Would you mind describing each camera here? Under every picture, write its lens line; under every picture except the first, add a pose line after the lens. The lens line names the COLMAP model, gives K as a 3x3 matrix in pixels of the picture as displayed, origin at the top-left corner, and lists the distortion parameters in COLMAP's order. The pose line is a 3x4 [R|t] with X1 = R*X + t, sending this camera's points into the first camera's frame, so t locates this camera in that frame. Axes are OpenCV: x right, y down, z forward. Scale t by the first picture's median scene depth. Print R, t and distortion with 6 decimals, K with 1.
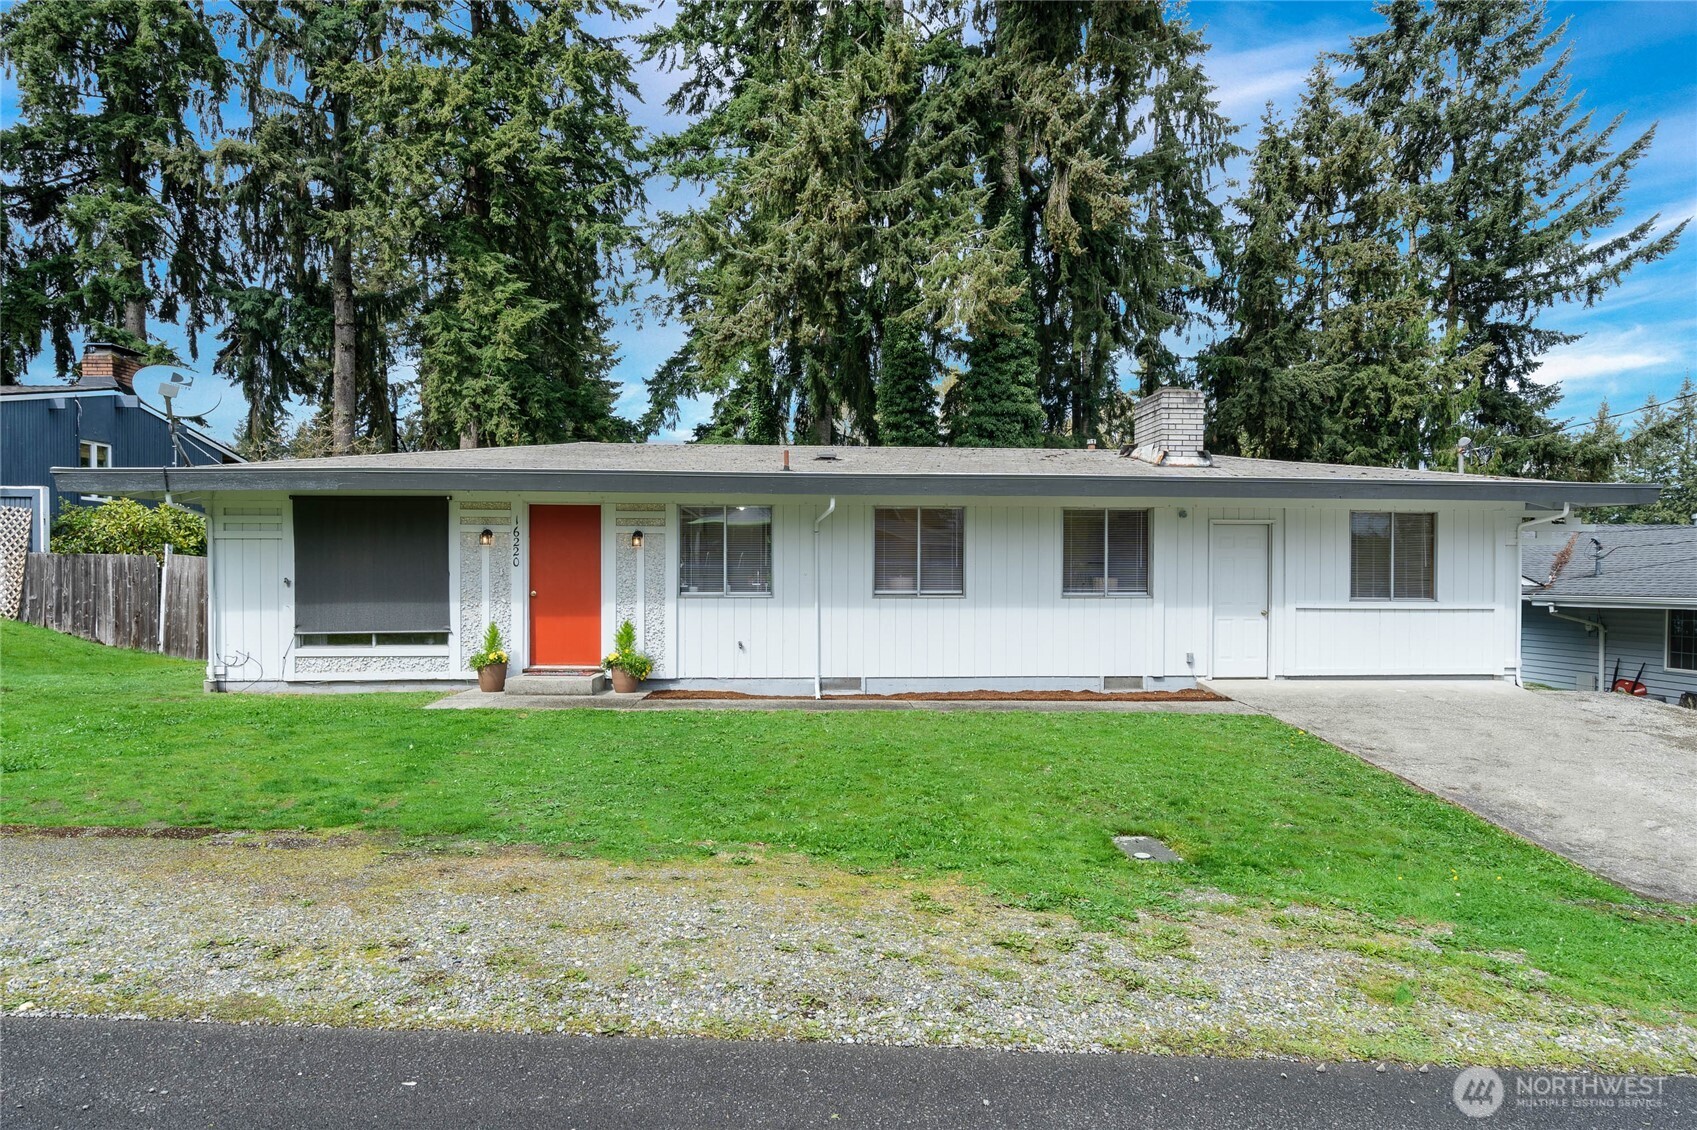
lens RADIAL K [[813.8, 0, 882.6], [0, 813.8, 578.0], [0, 0, 1]] dist [0.001034, -0.000313]
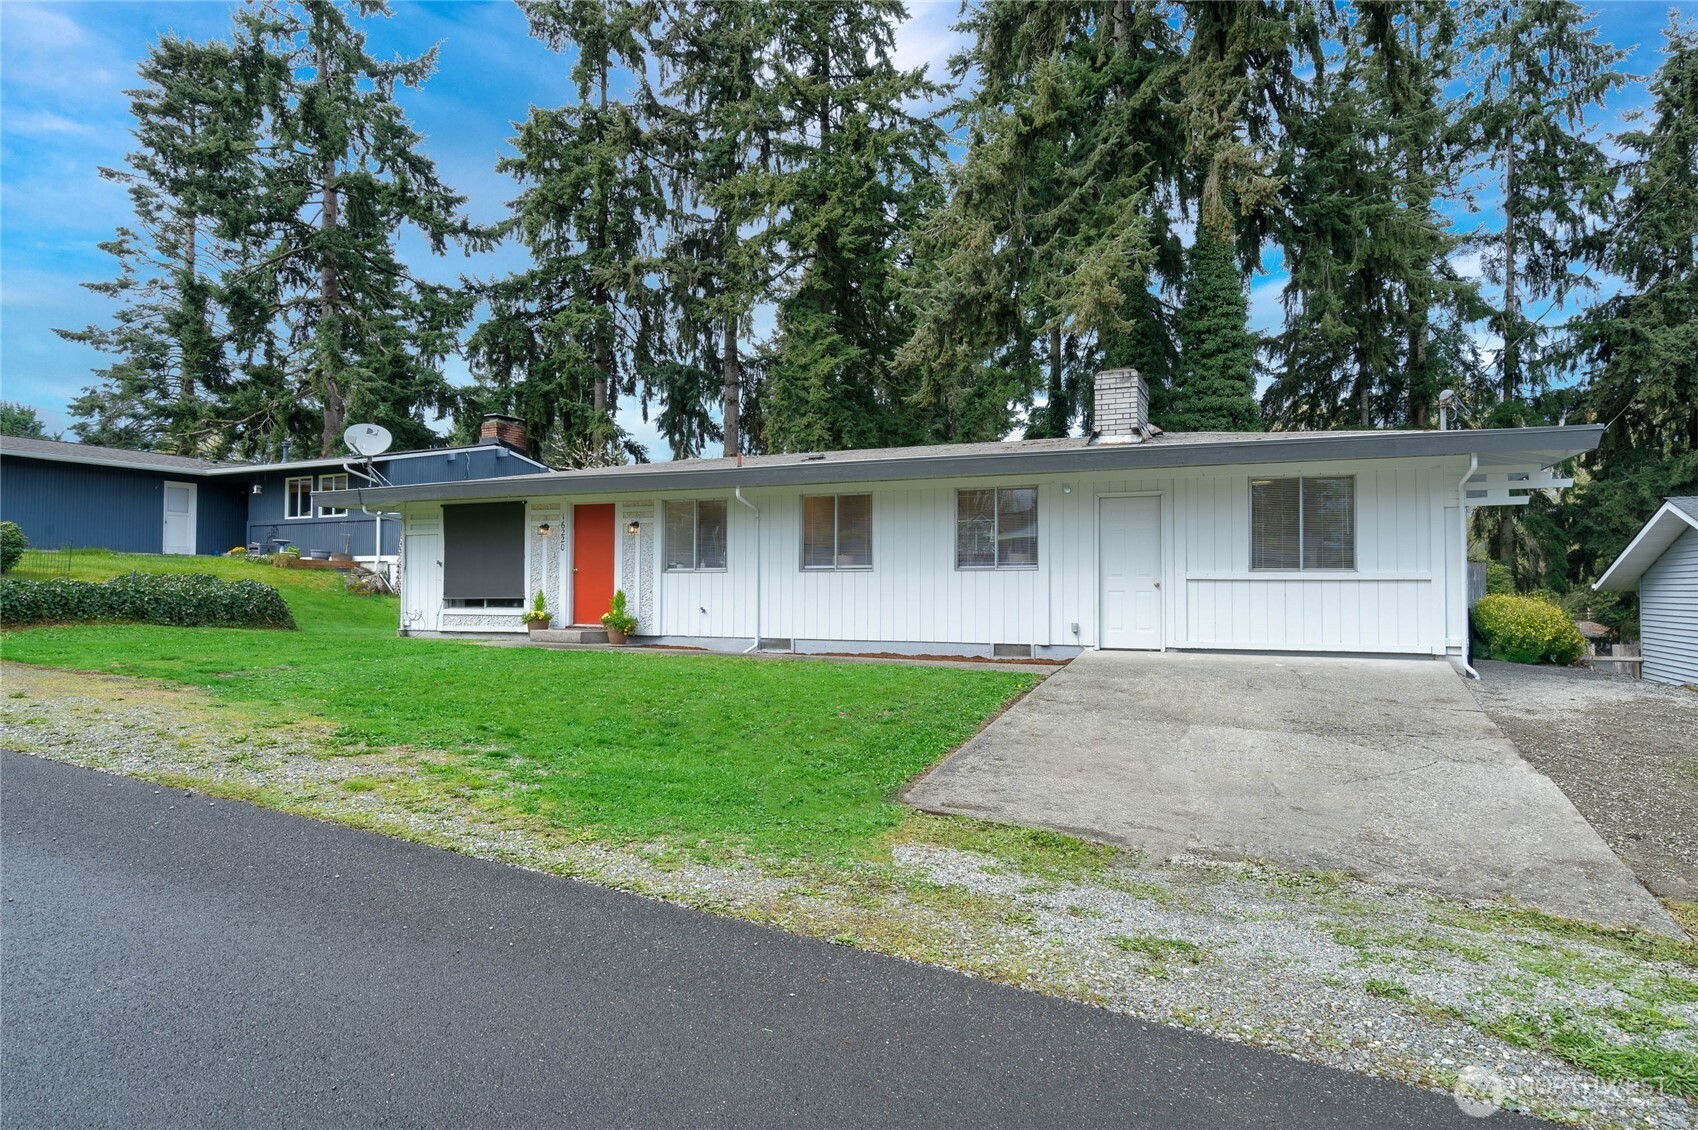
lens RADIAL K [[779.0, 0, 947.7], [0, 779.0, 559.3], [0, 0, 1]] dist [0.000510, -0.000134]
pose [[0.930018, -0.015391, -0.367191, 0.573901], [0.001634, 0.999286, -0.037745, 0.046984], [0.367510, 0.034504, 0.929379, 0.022663]]
